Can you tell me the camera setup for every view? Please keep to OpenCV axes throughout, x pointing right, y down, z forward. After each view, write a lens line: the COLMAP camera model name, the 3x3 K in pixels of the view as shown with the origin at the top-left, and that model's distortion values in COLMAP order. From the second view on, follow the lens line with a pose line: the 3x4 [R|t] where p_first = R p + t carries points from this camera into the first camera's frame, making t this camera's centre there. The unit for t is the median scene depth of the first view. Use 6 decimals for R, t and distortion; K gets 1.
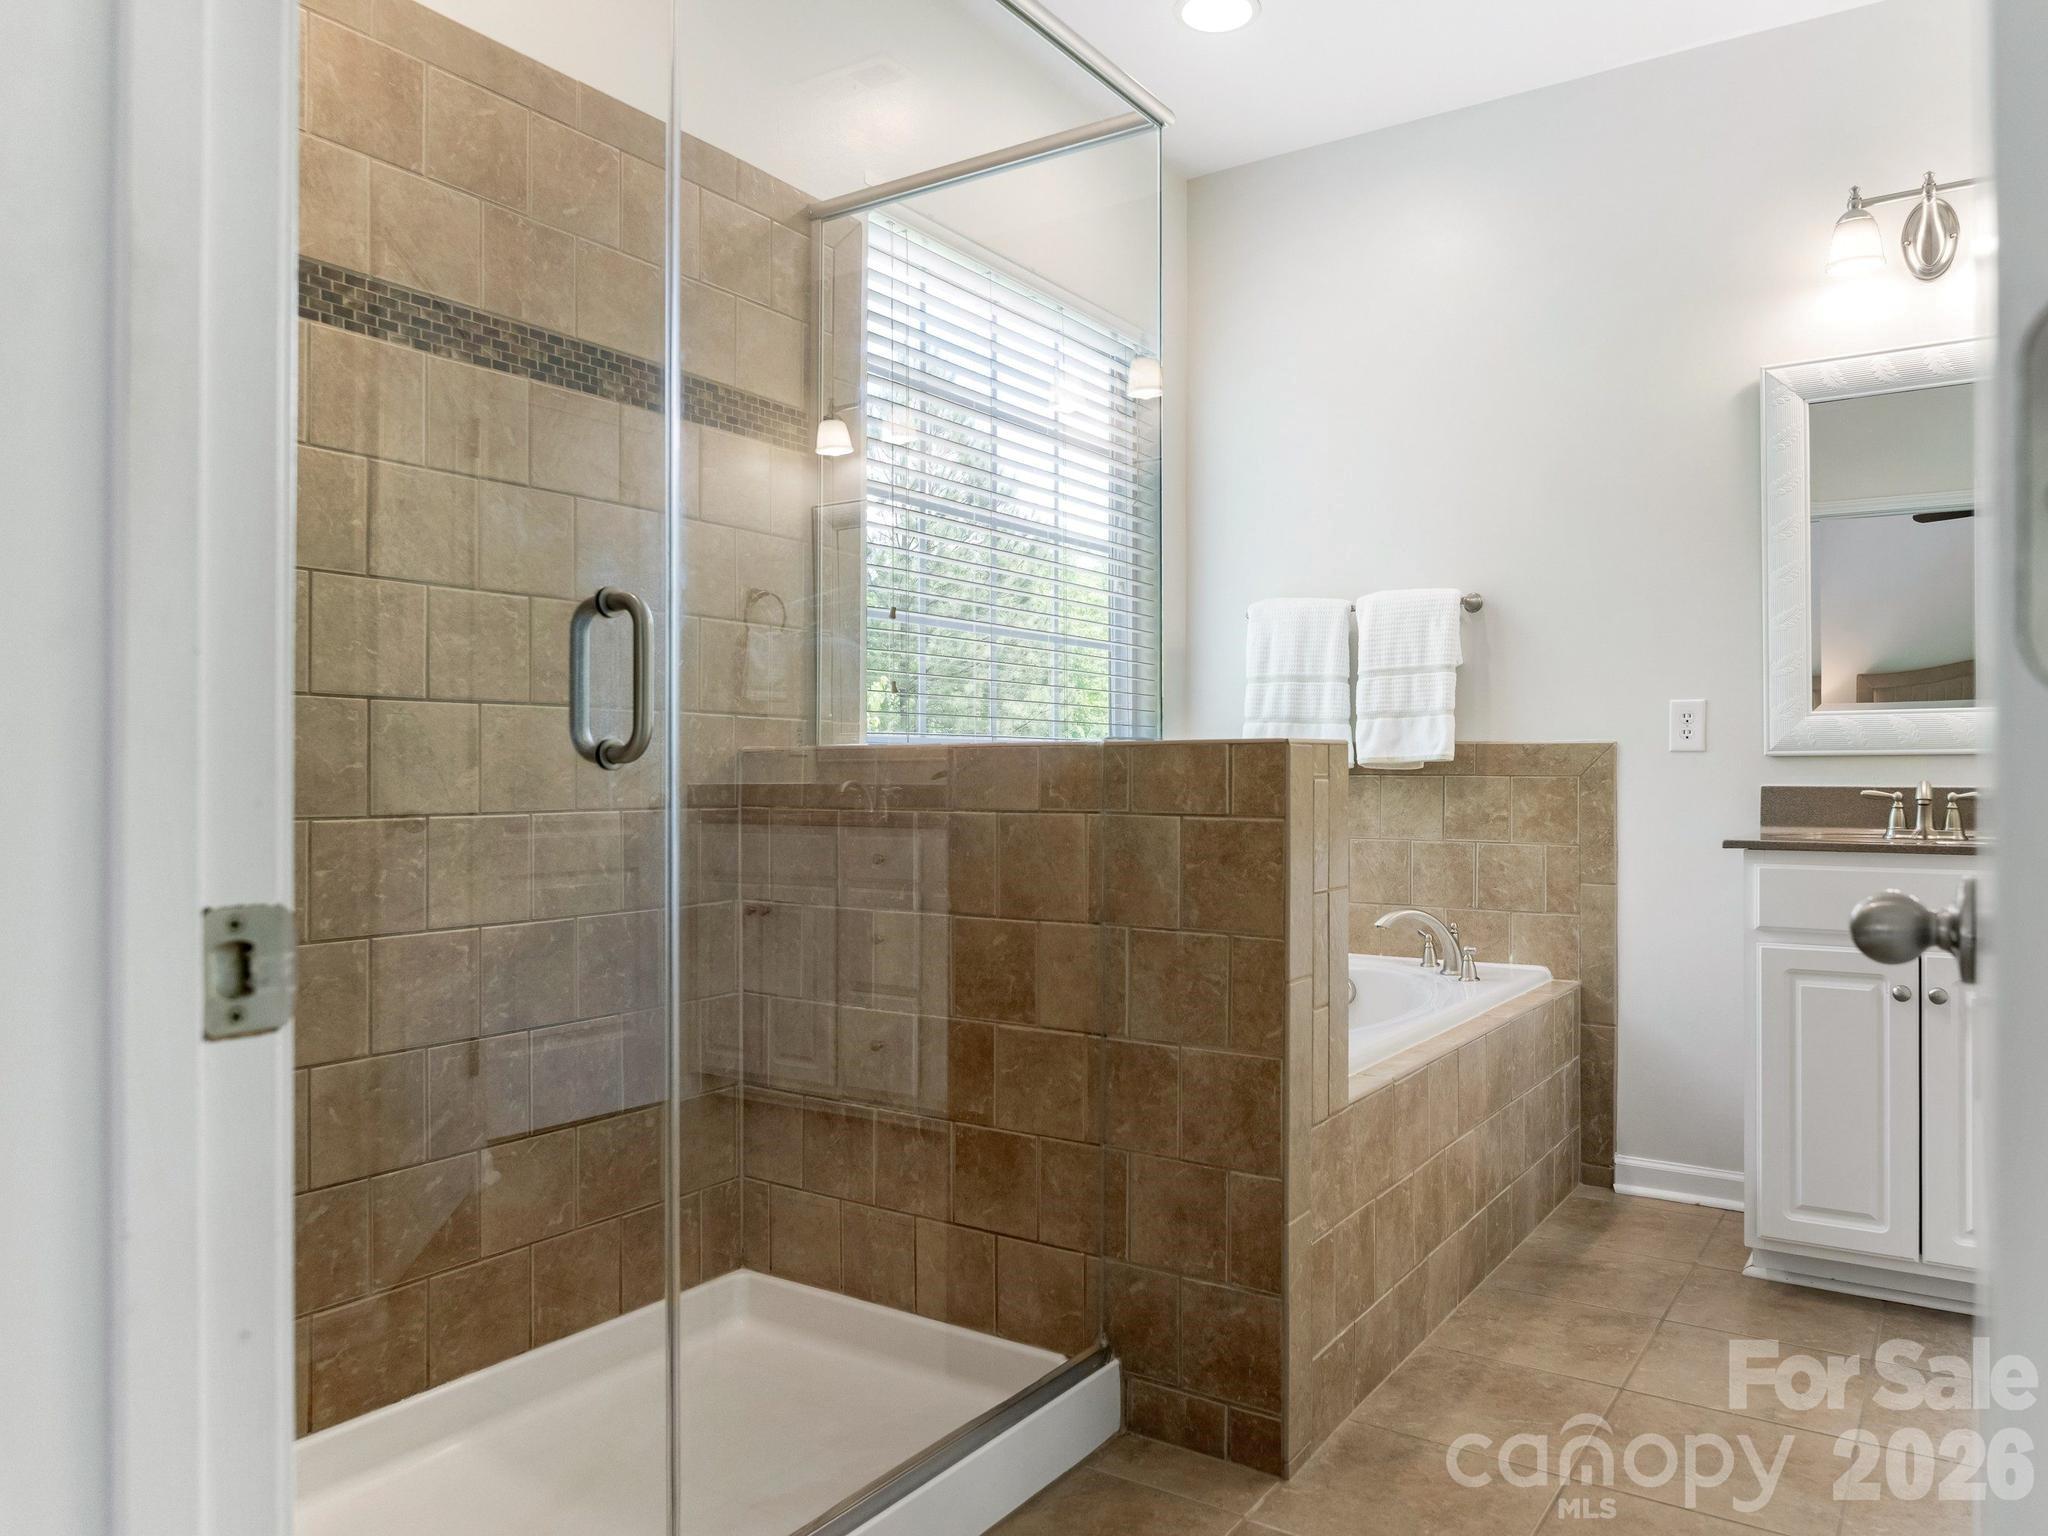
lens RADIAL K [[1355.9, 0, 1047.7], [0, 1355.9, 771.9], [0, 0, 1]] dist [-0.001440, -0.003244]
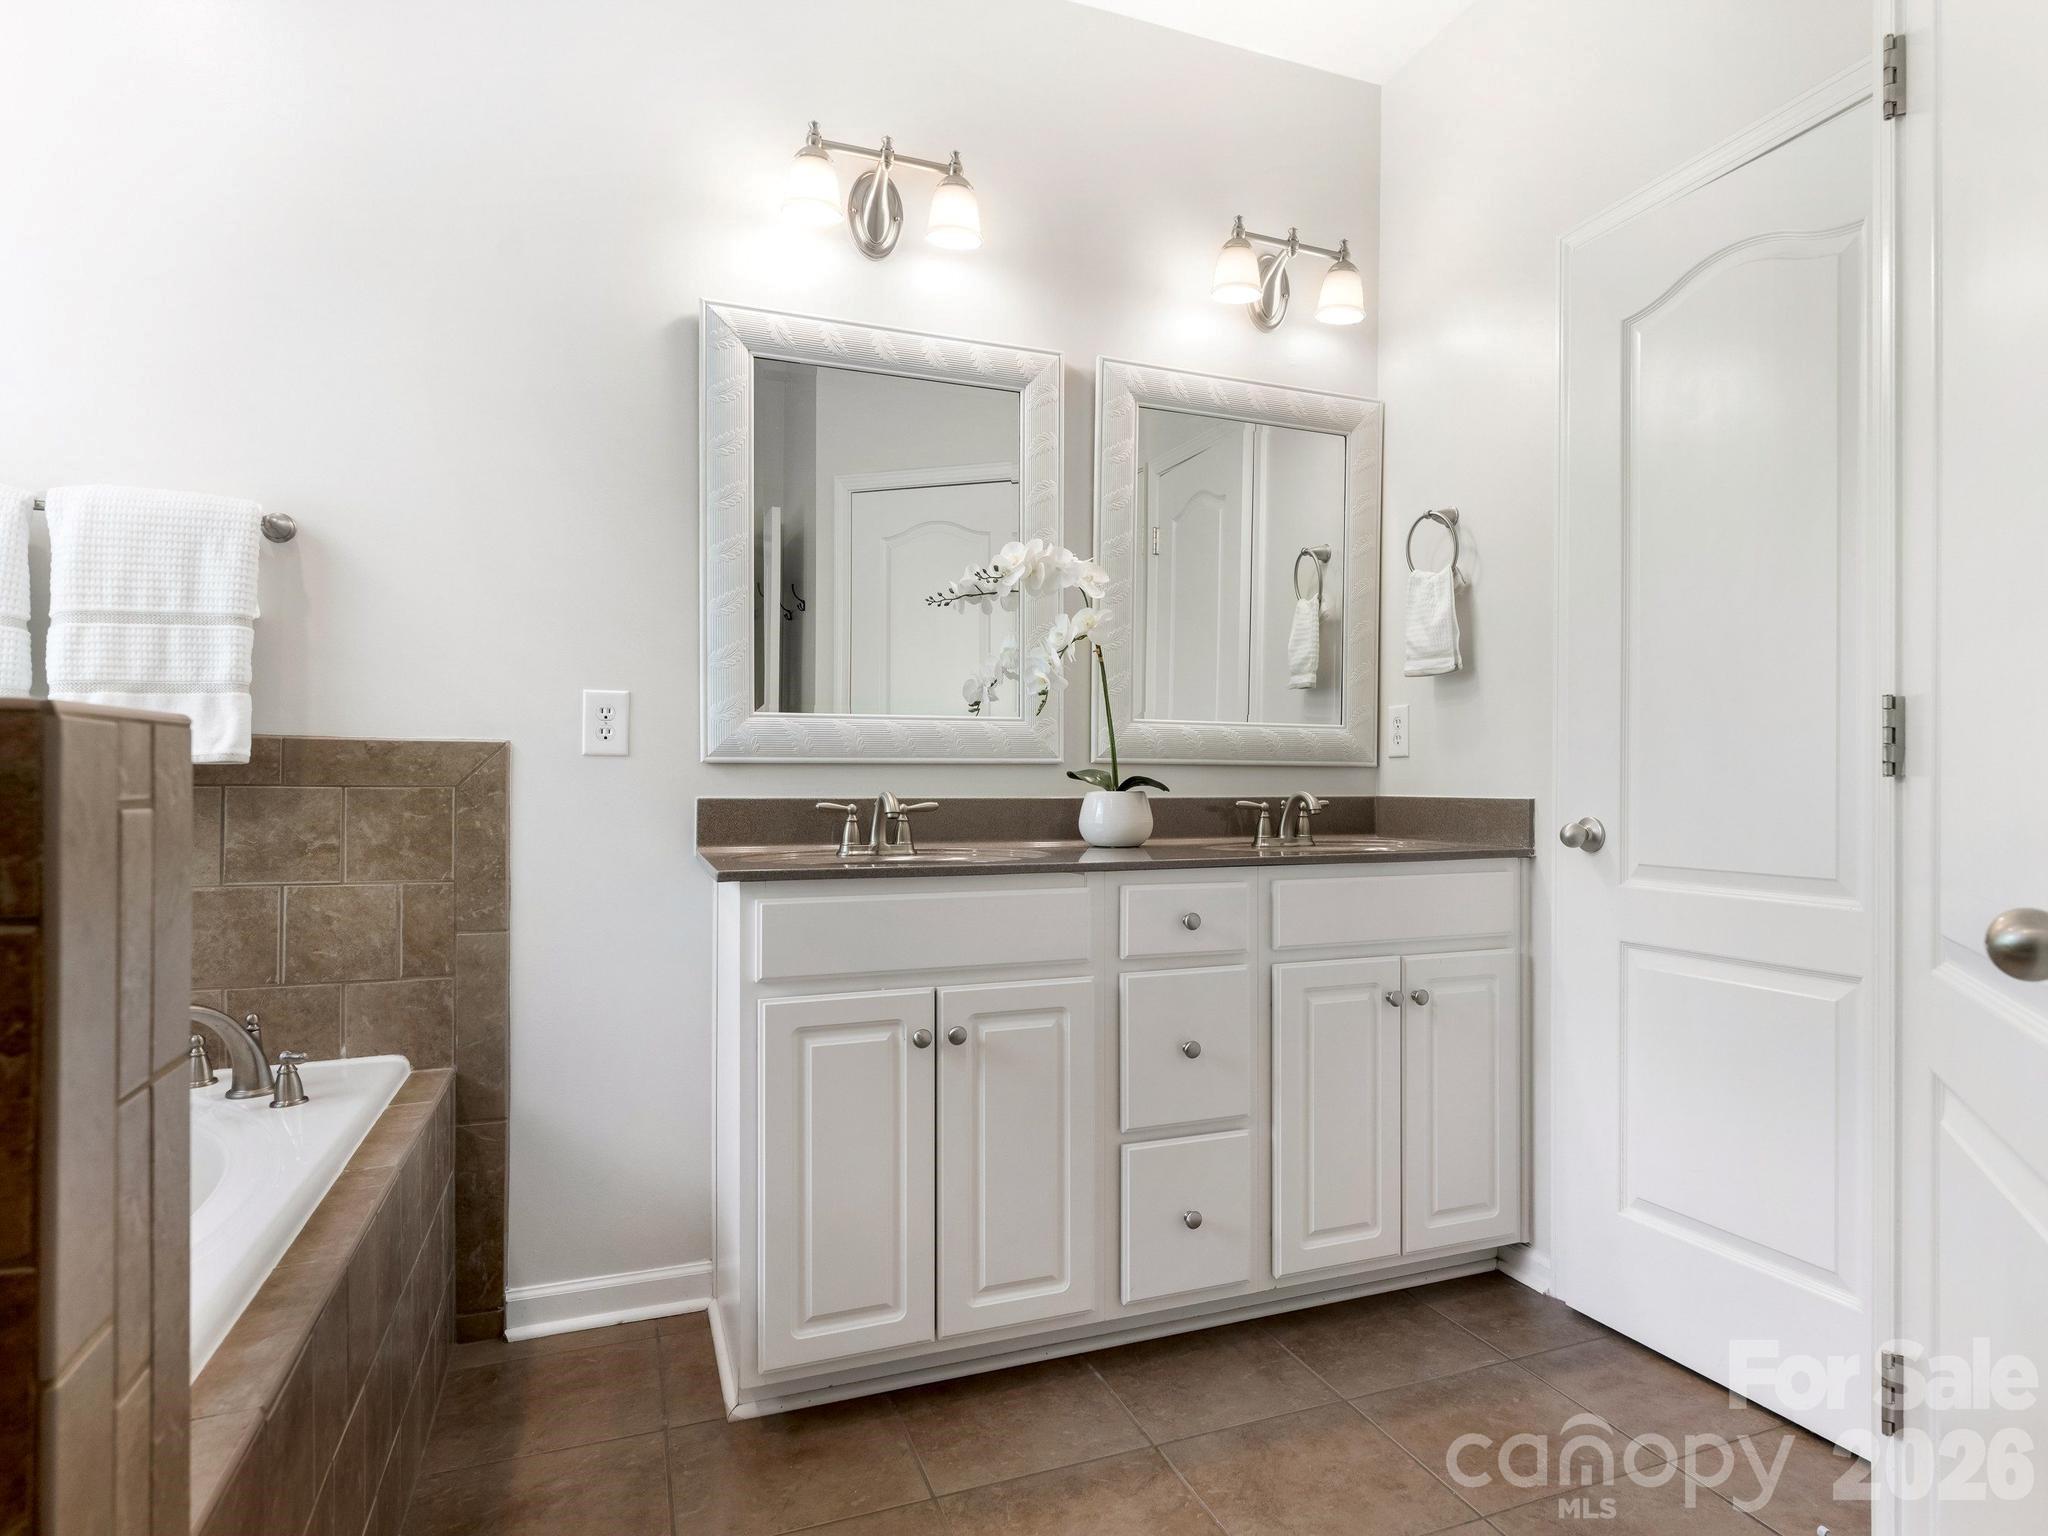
lens RADIAL K [[1173.3, 0, 1099.9], [0, 1173.3, 775.9], [0, 0, 1]] dist [-0.002502, 0.002409]
pose [[0.526214, 0.004302, 0.850341, 0.043270], [-0.003552, 0.999990, -0.002861, -0.002507], [-0.850345, -0.001515, 0.526224, 0.431264]]
